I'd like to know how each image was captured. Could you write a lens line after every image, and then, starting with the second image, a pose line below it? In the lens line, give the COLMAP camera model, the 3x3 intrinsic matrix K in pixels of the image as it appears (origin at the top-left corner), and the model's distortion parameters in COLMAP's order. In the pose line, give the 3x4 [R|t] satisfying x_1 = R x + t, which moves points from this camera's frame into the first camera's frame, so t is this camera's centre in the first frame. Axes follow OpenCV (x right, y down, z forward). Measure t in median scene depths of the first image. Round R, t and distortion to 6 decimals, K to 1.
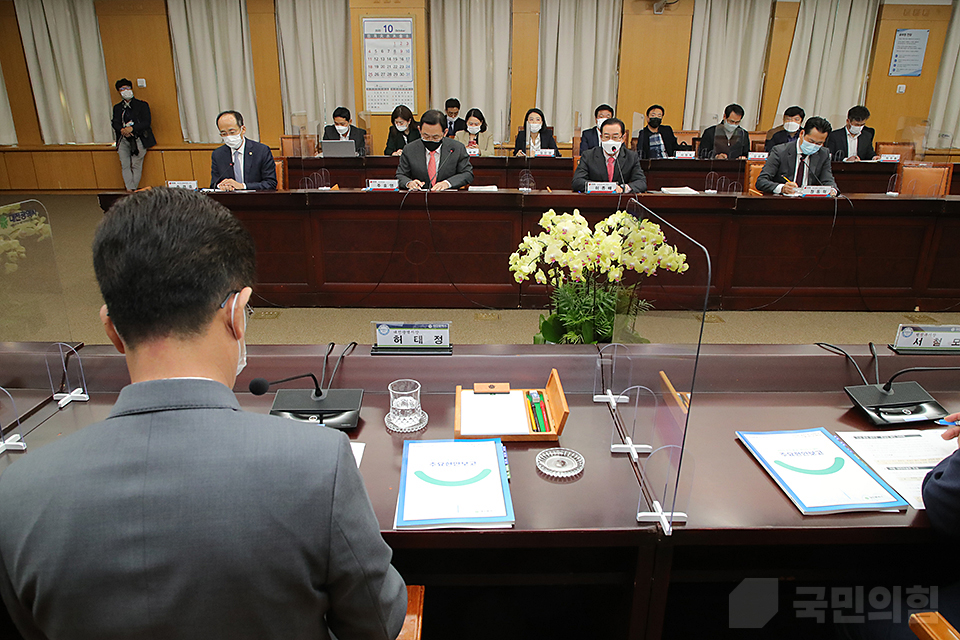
lens RADIAL K [[659.9, 0, 485.3], [0, 659.9, 324.6], [0, 0, 1]] dist [-0.066205, 0.017163]
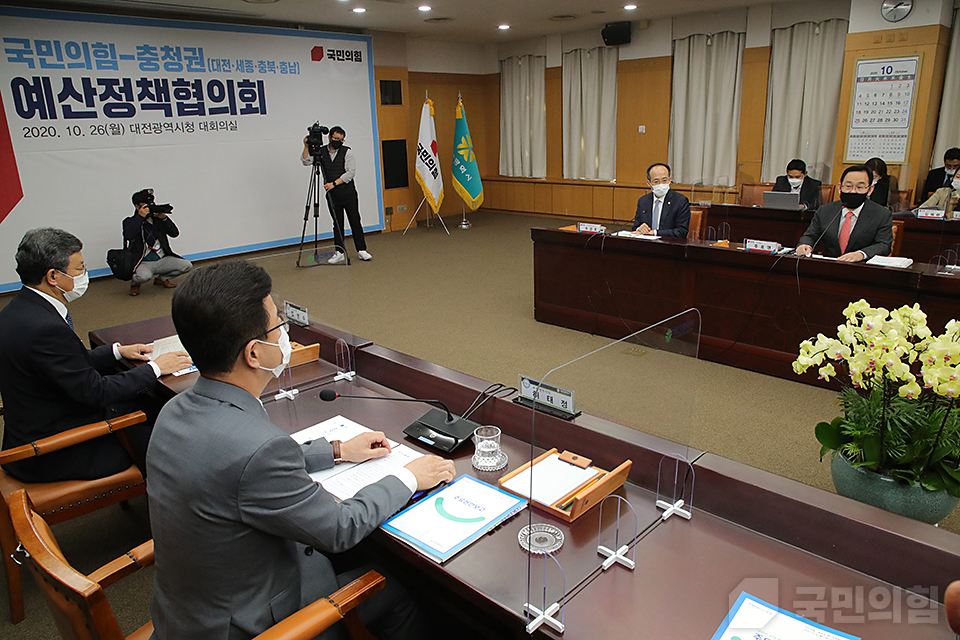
lens RADIAL K [[659.9, 0, 488.5], [0, 659.9, 324.1], [0, 0, 1]] dist [-0.066205, 0.017163]
pose [[0.709763, 0.175047, -0.682345, 0.150530], [-0.207569, 0.977598, 0.034880, -0.031812], [0.673165, 0.116877, 0.730198, 0.024754]]
